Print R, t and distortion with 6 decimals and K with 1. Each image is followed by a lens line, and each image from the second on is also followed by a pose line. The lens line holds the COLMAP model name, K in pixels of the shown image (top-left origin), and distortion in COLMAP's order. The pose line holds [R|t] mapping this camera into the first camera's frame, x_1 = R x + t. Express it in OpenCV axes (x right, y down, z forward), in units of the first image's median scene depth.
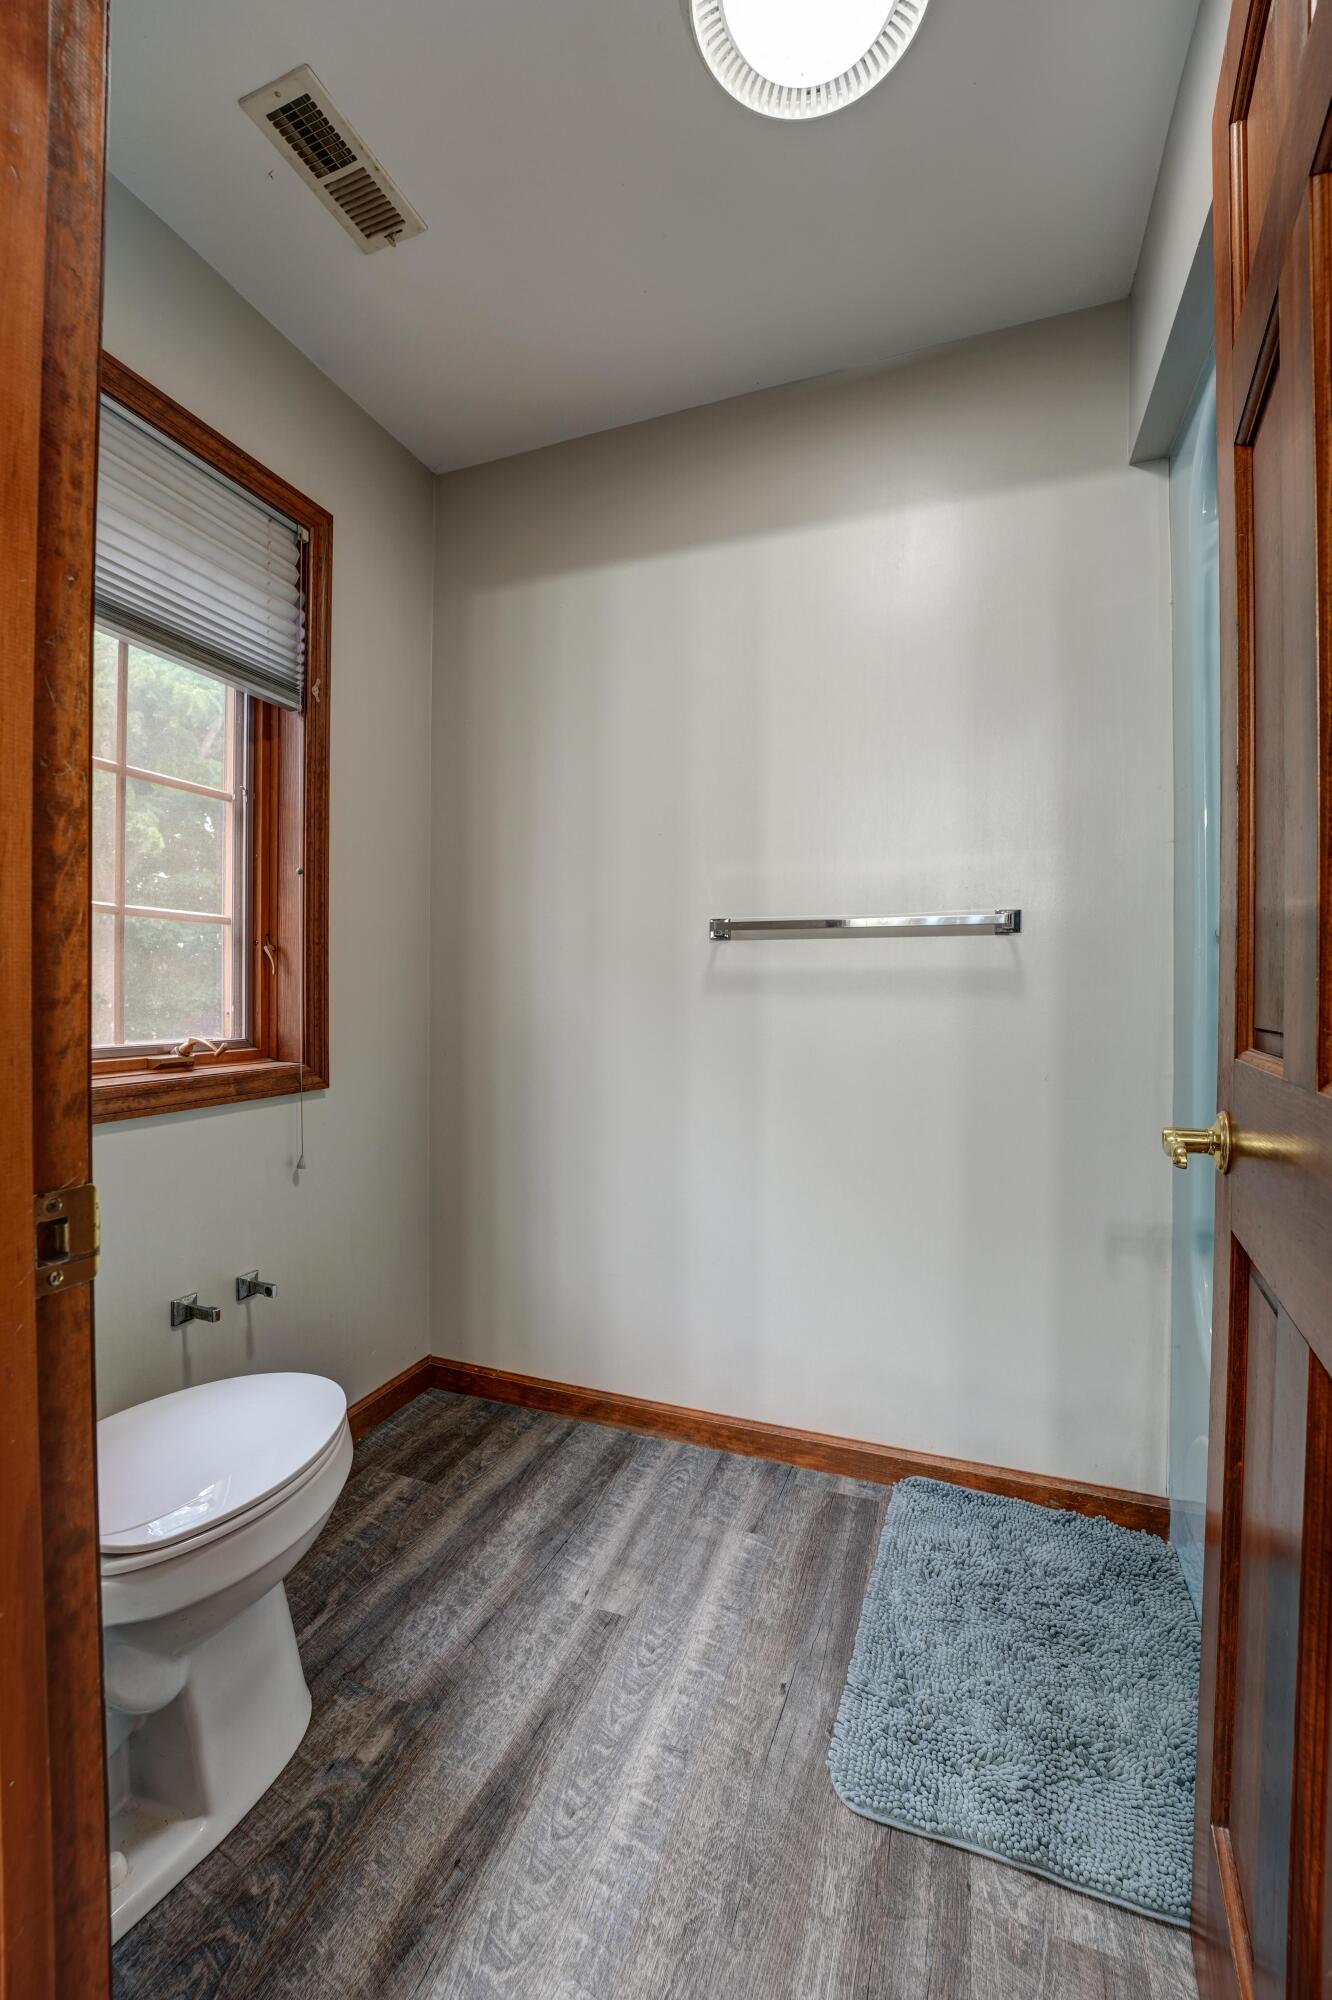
lens RADIAL K [[820.8, 0, 666.0], [0, 820.8, 1000.0], [0, 0, 1]] dist [-0.026480, 0.000003]
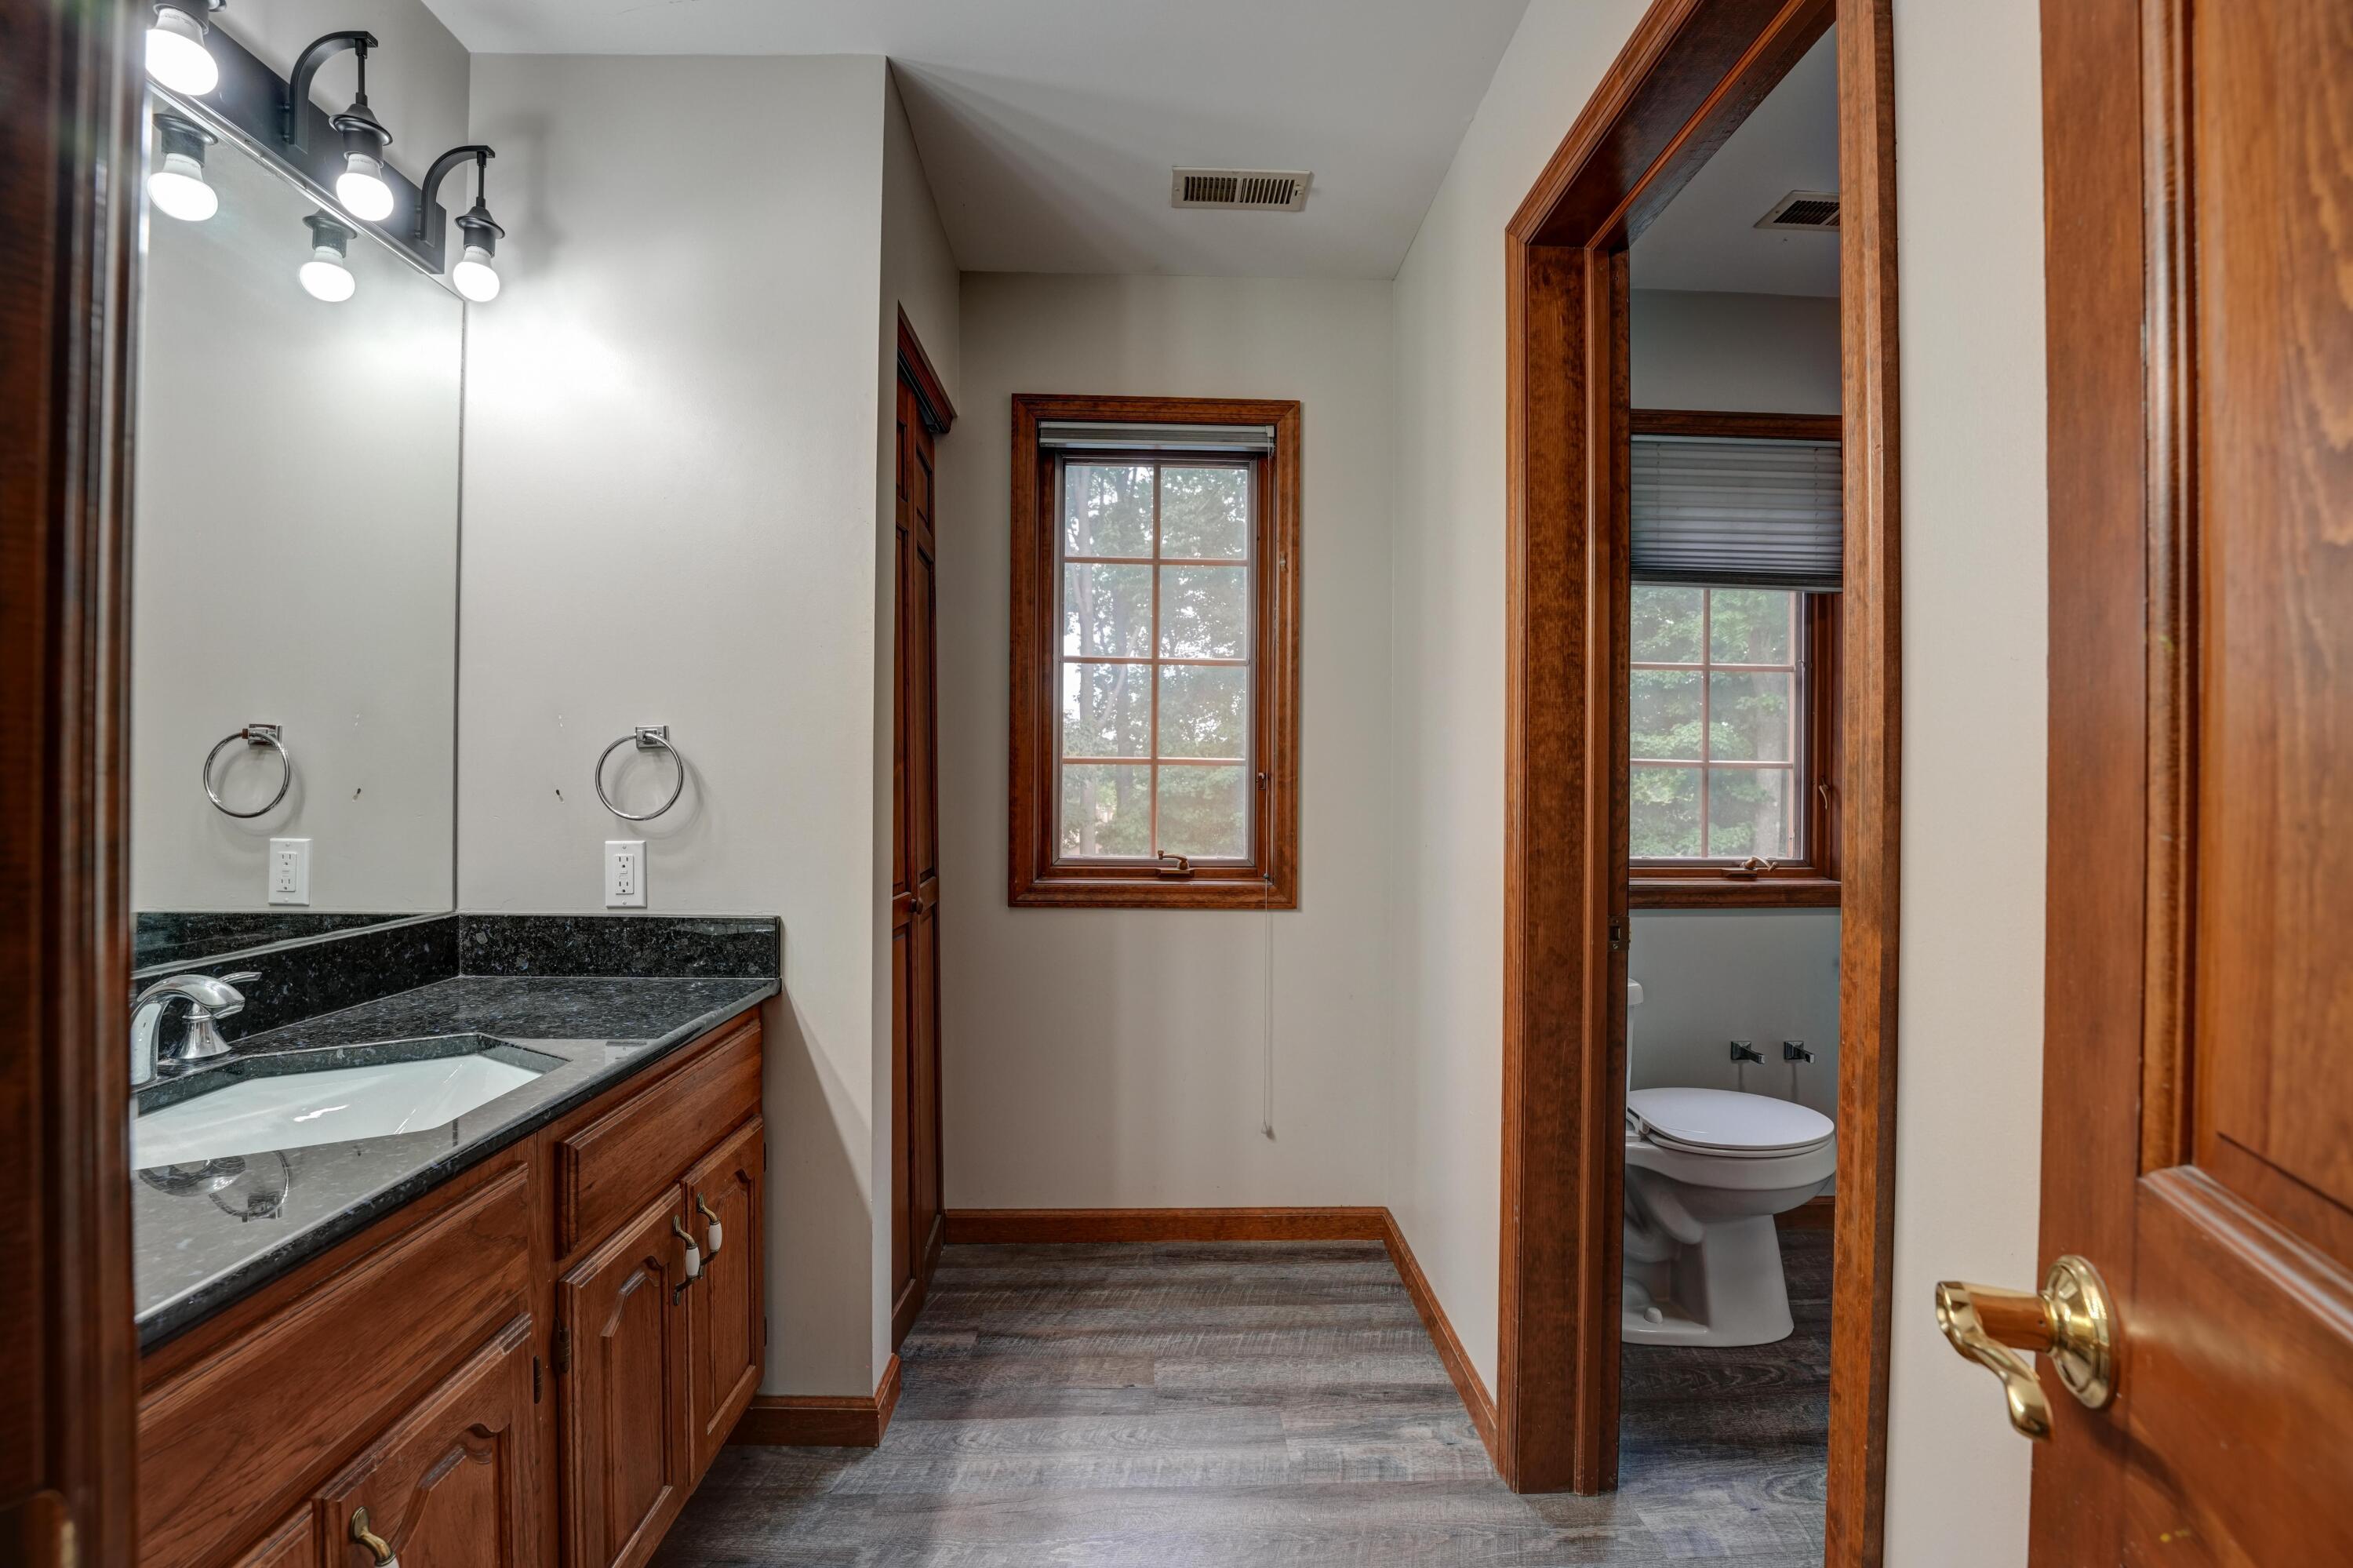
lens RADIAL K [[965.7, 0, 1176.5], [0, 965.7, 784.0], [0, 0, 1]] dist [-0.026480, 0.000003]
pose [[0.385527, 0.002307, -0.922694, 0.531301], [-0.011094, 0.999936, -0.002135, -0.061988], [0.922630, 0.011059, 0.385528, -0.523015]]
